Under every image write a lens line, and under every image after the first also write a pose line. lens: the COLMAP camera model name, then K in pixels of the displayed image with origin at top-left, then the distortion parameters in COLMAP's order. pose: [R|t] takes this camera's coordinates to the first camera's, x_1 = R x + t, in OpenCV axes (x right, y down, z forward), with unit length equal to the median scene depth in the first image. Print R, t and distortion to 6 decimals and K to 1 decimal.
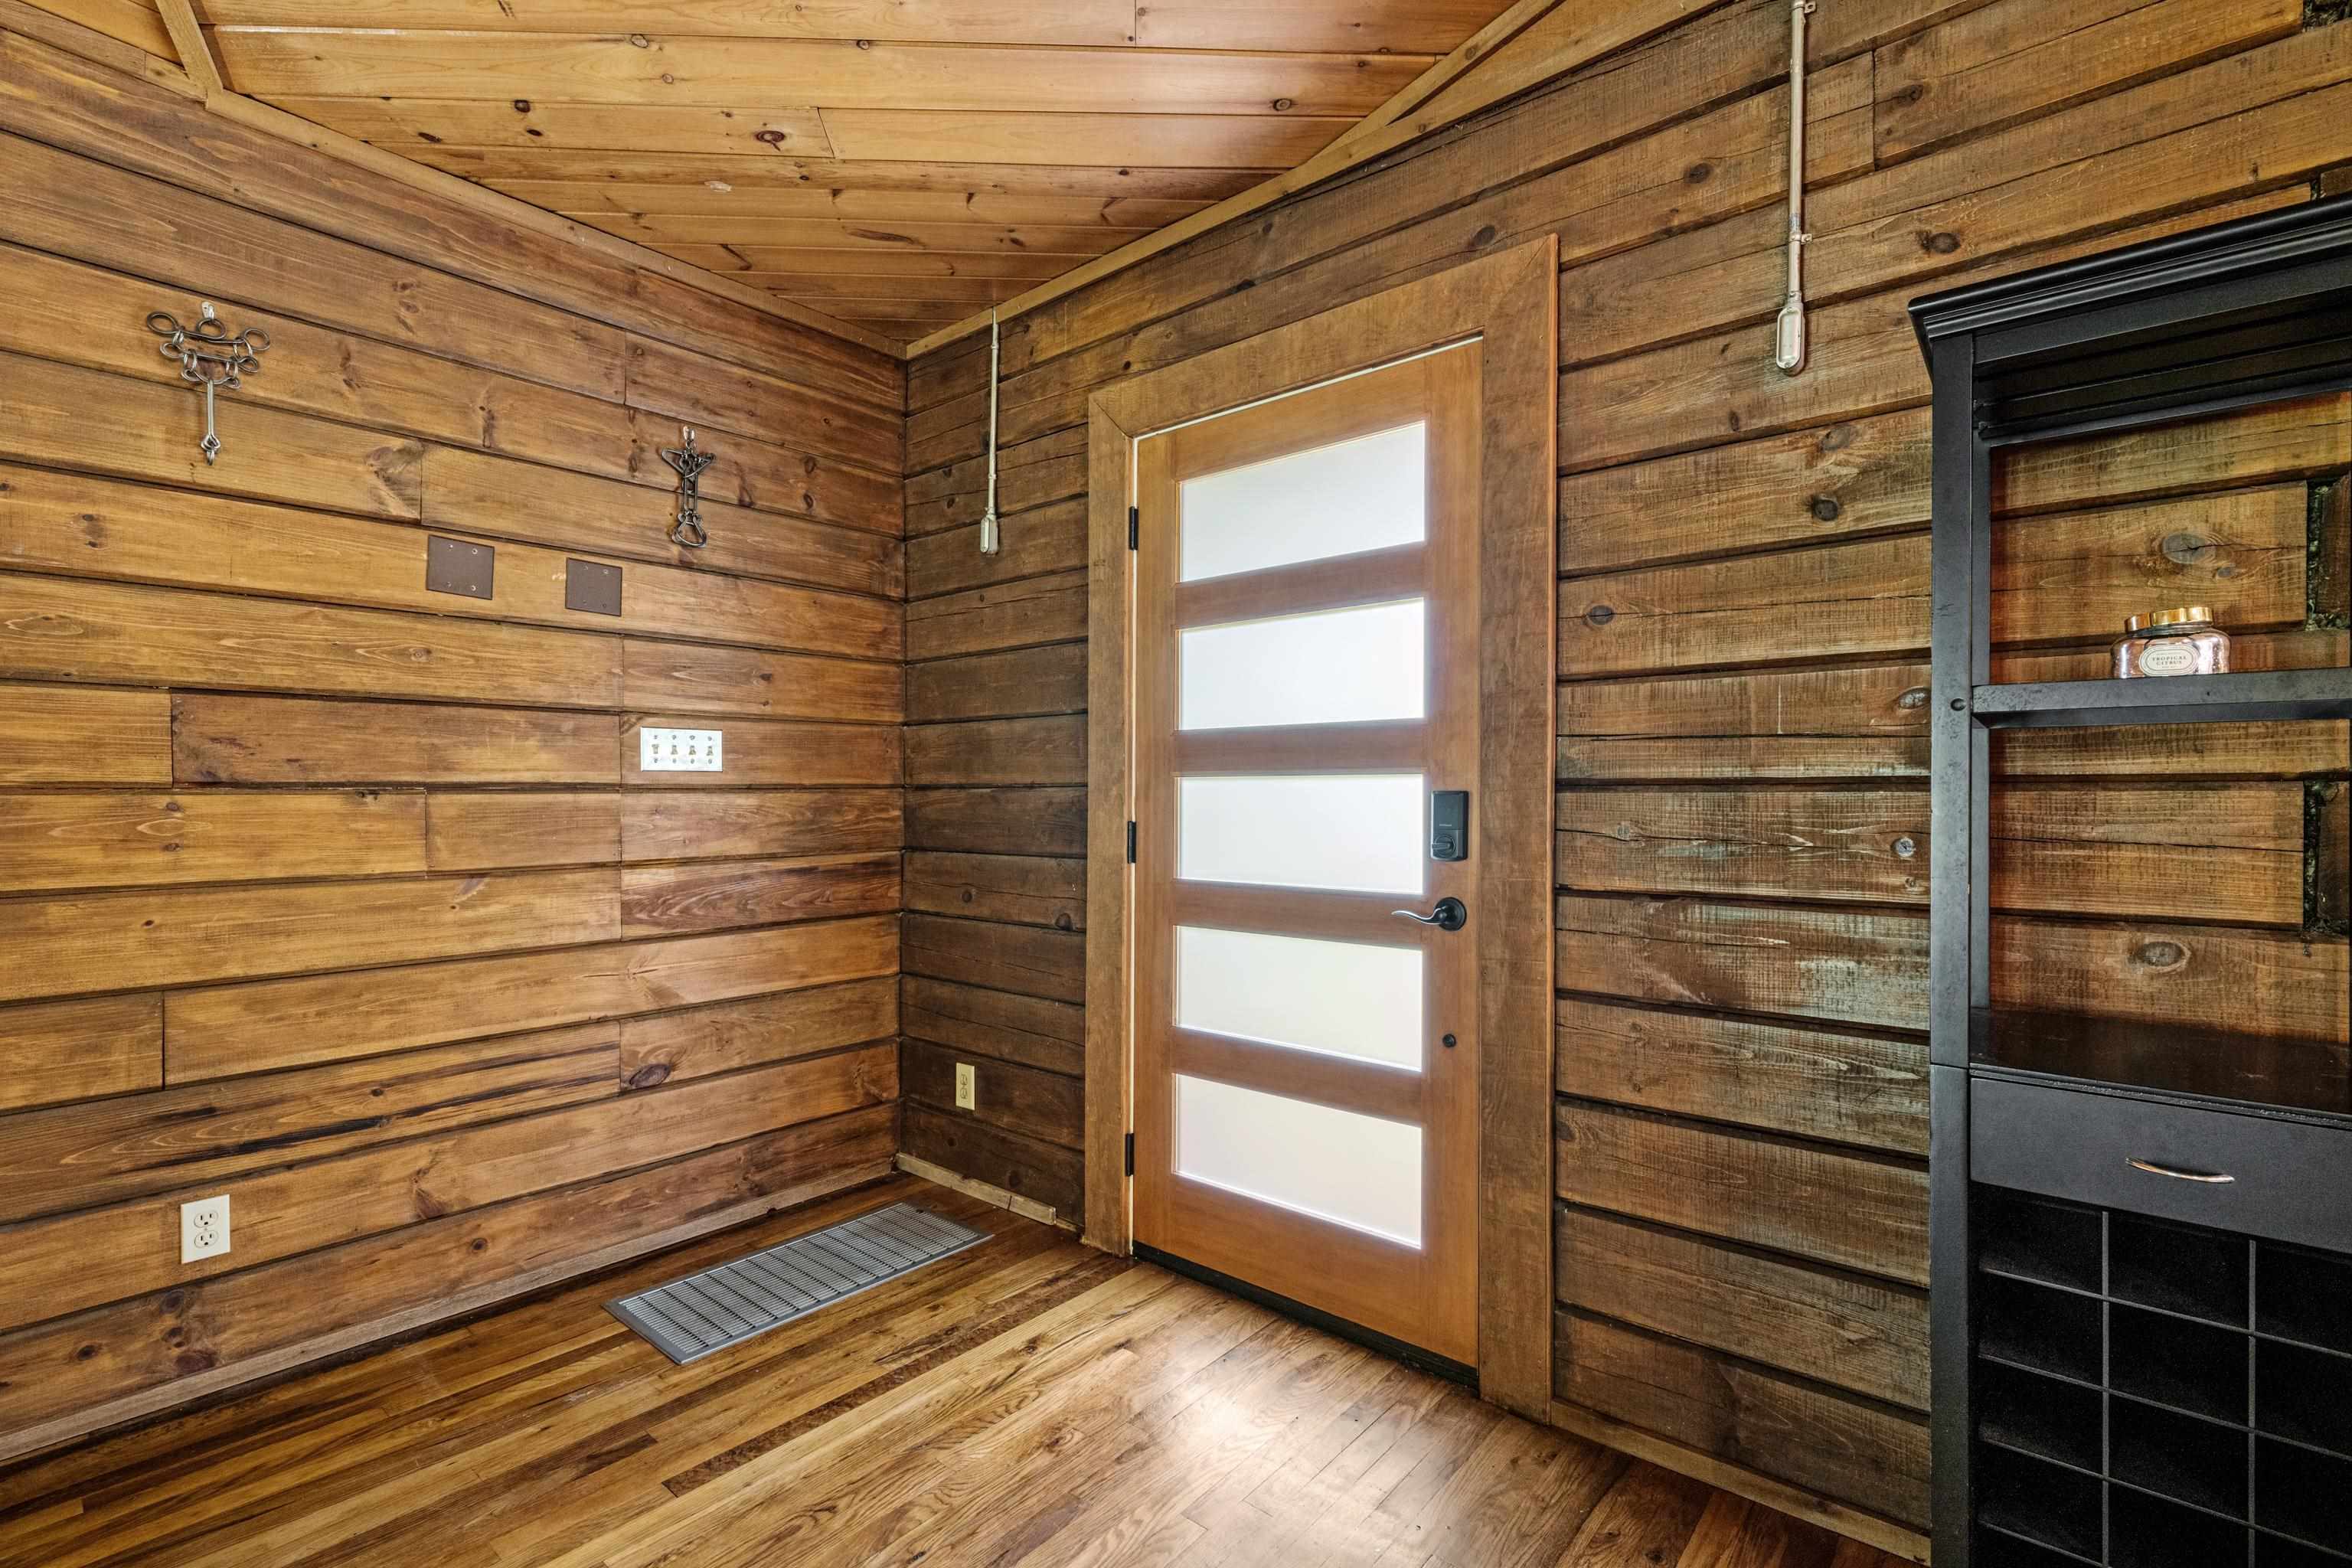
lens RADIAL K [[1044.4, 0, 1183.5], [0, 1044.4, 792.8], [0, 0, 1]] dist [-0.001793, 0.000196]
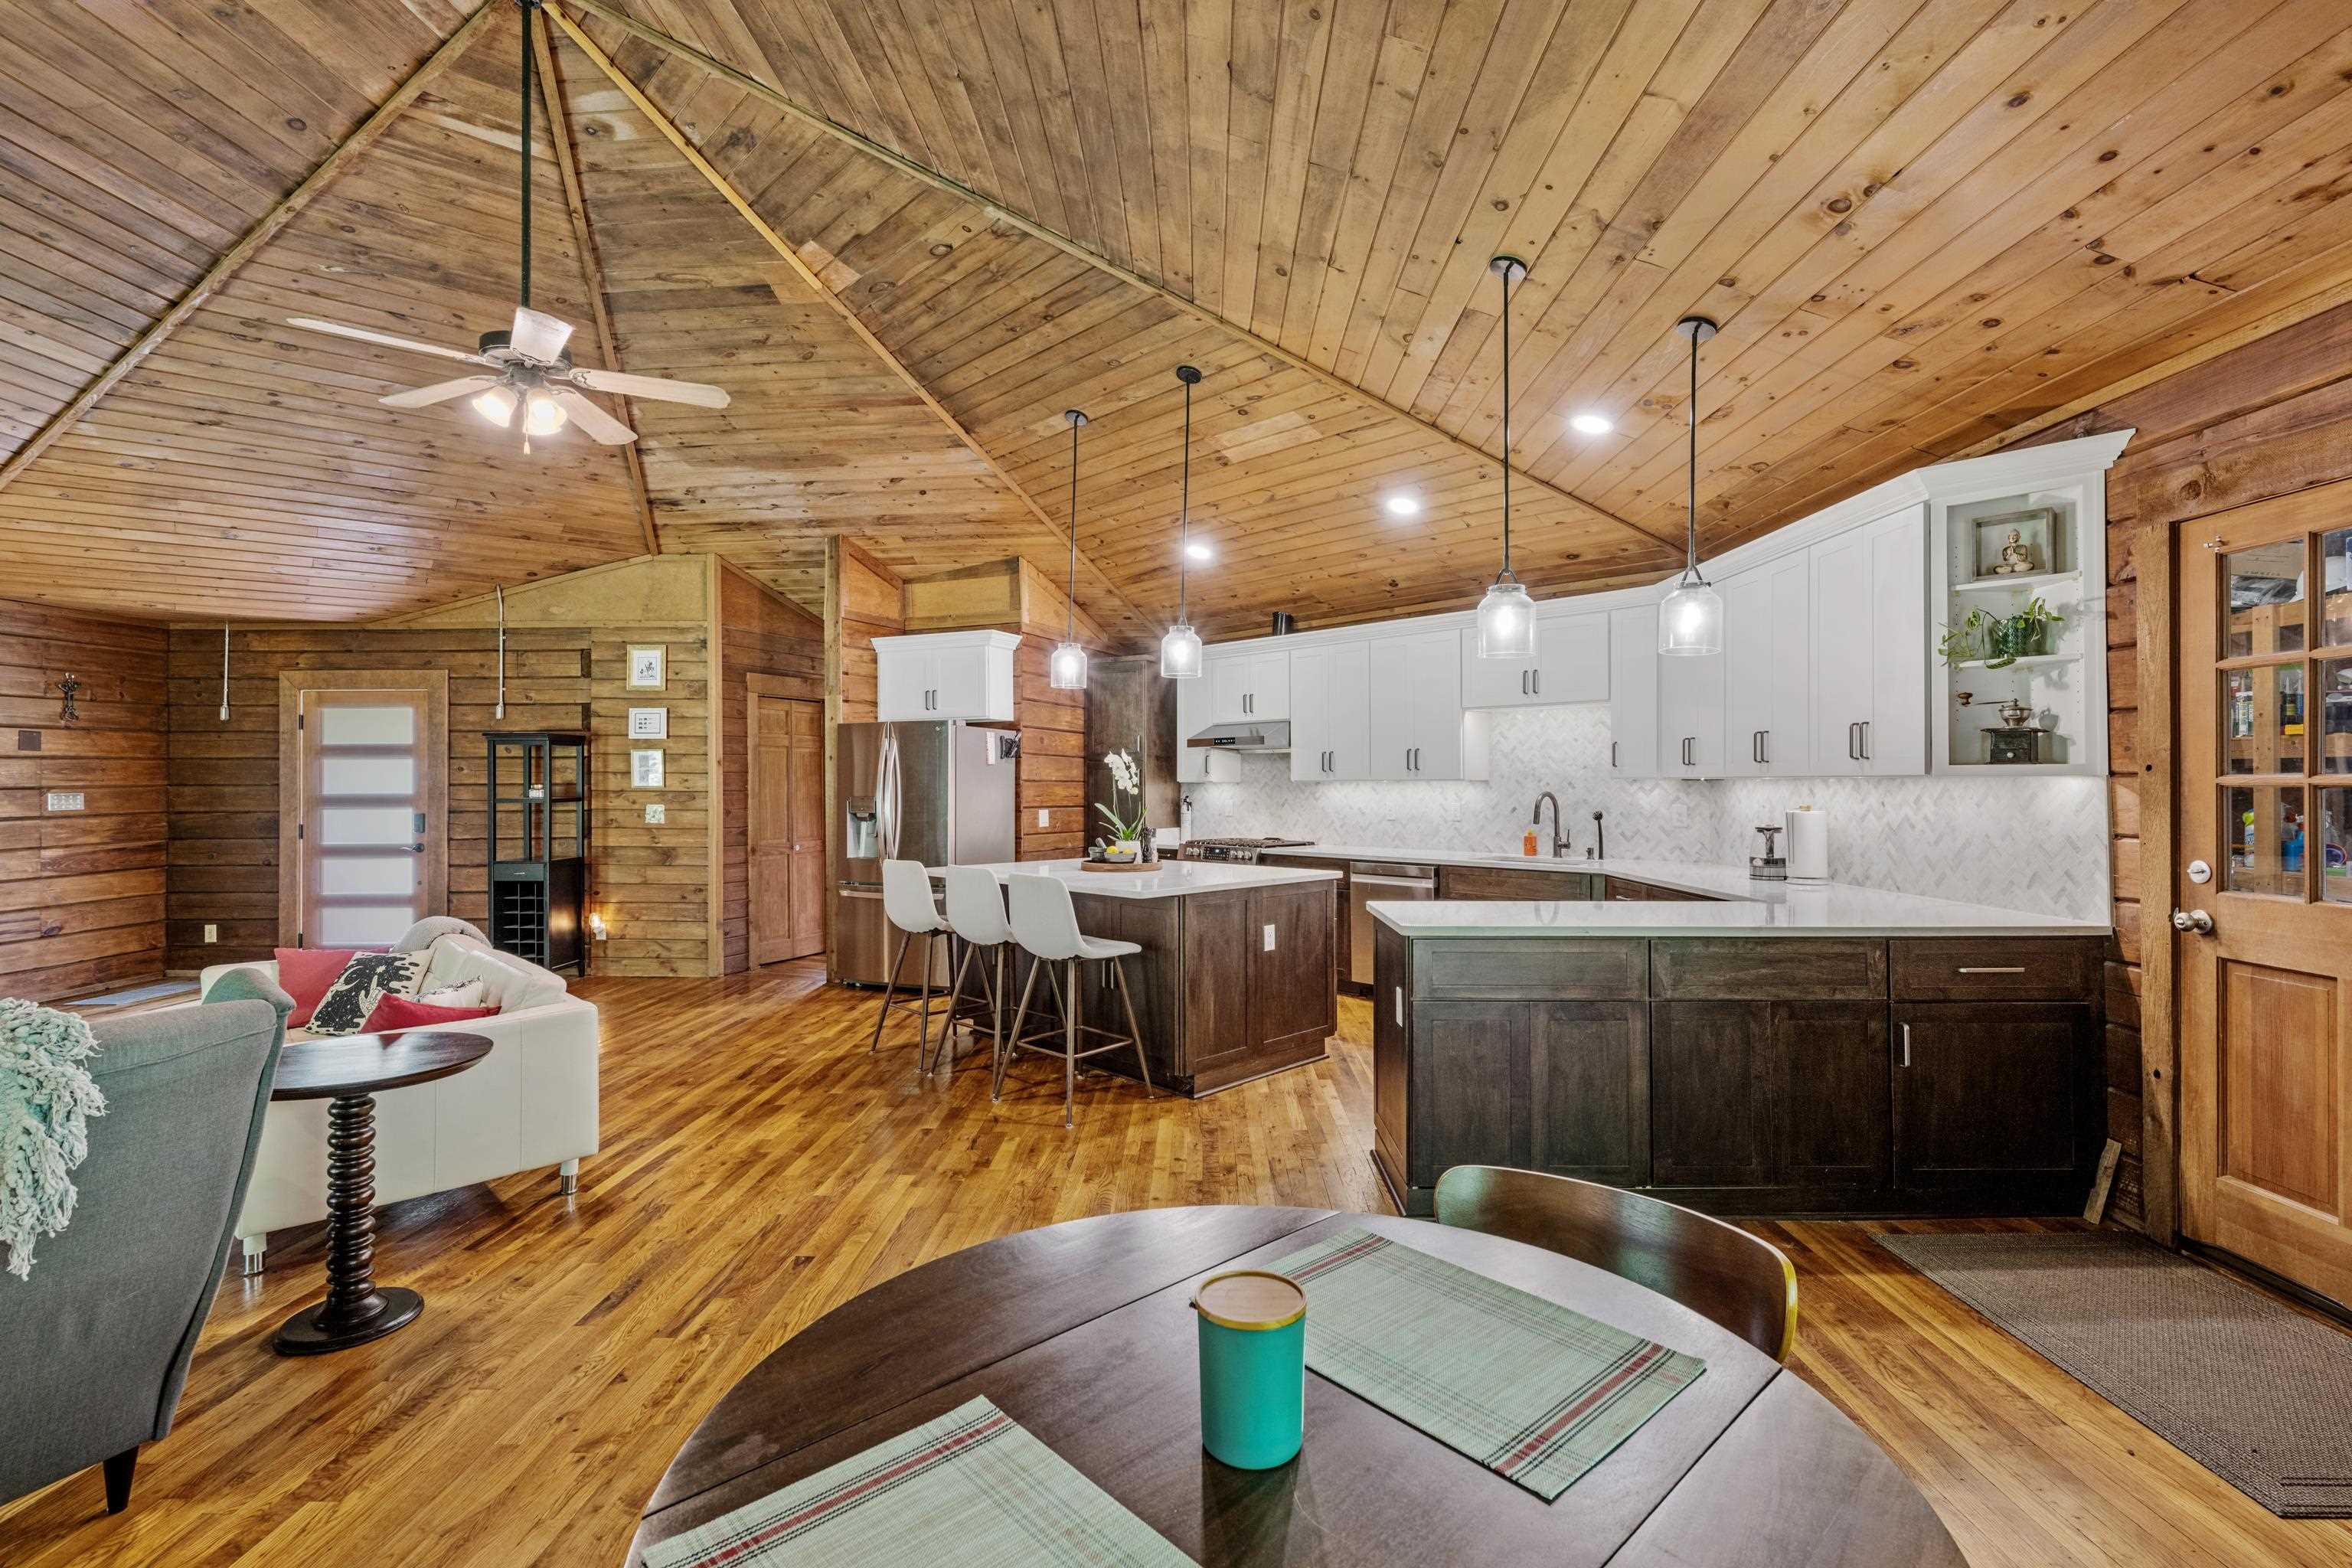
lens RADIAL K [[1044.4, 0, 1176.7], [0, 1044.4, 778.4], [0, 0, 1]] dist [-0.001793, 0.000196]
pose [[0.772356, -0.004023, 0.635177, -0.010507], [0.002724, 0.999992, 0.003022, -0.098104], [-0.635184, -0.000603, 0.772361, -2.647325]]
